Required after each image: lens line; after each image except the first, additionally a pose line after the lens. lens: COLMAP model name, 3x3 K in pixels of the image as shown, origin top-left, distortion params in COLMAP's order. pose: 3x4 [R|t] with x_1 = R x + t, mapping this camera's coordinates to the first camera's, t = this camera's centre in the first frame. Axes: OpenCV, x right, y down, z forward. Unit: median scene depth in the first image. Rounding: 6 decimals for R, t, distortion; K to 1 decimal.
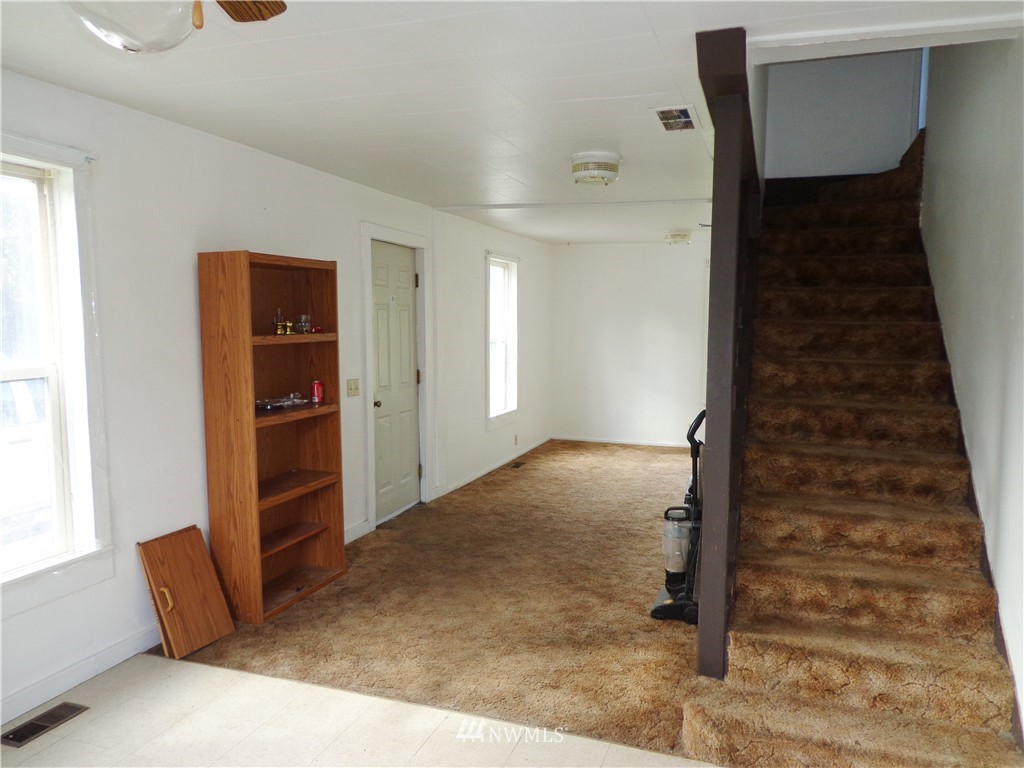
lens RADIAL K [[764.3, 0, 512.0], [0, 764.3, 384.0], [0, 0, 1]] dist [-0.047077, 0.006047]
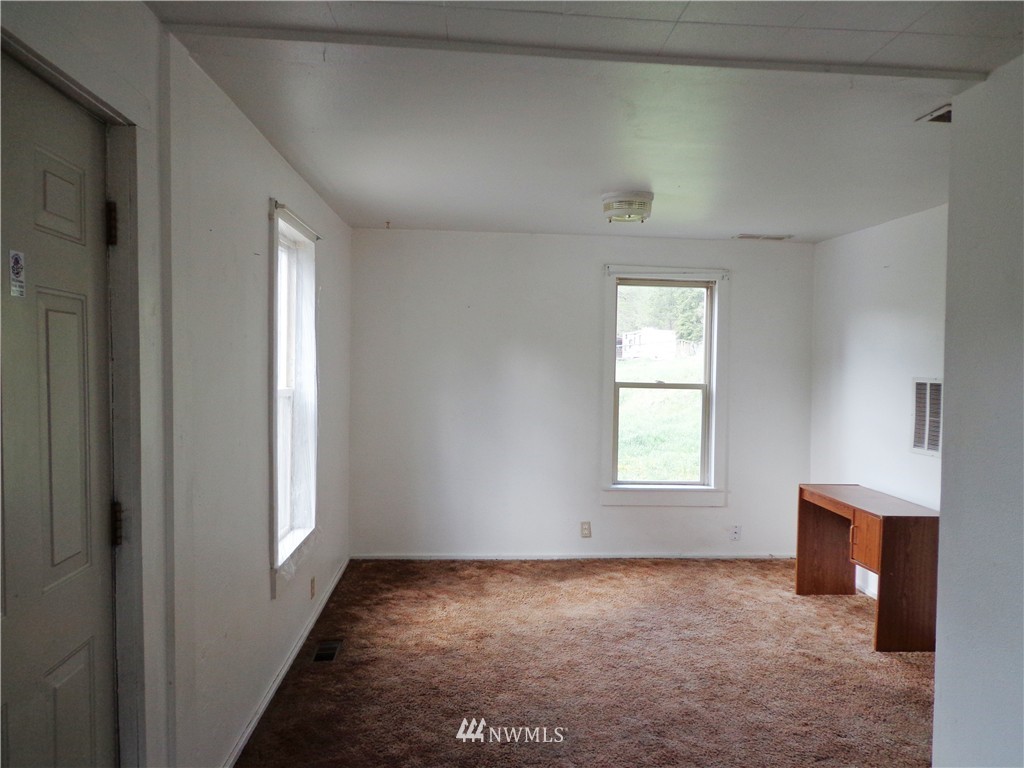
lens RADIAL K [[764.3, 0, 512.0], [0, 764.3, 384.0], [0, 0, 1]] dist [-0.047077, 0.006047]
pose [[0.925206, -0.006962, 0.379402, -0.079295], [0.027426, 0.998444, -0.048558, -0.043629], [-0.378474, 0.055331, 0.923957, 0.575450]]
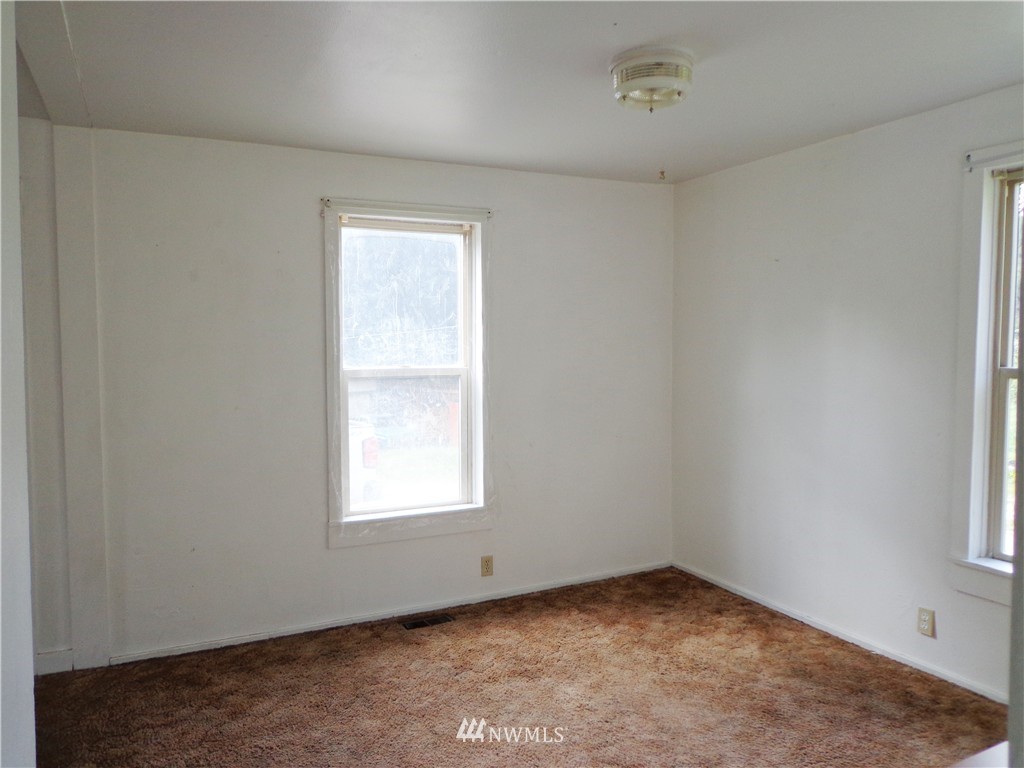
lens RADIAL K [[764.3, 0, 512.0], [0, 764.3, 384.0], [0, 0, 1]] dist [-0.047077, 0.006047]
pose [[0.714821, 0.045294, -0.697839, 0.457954], [-0.058707, 0.998264, 0.004658, -0.065114], [0.696839, 0.037639, 0.716240, 0.784213]]
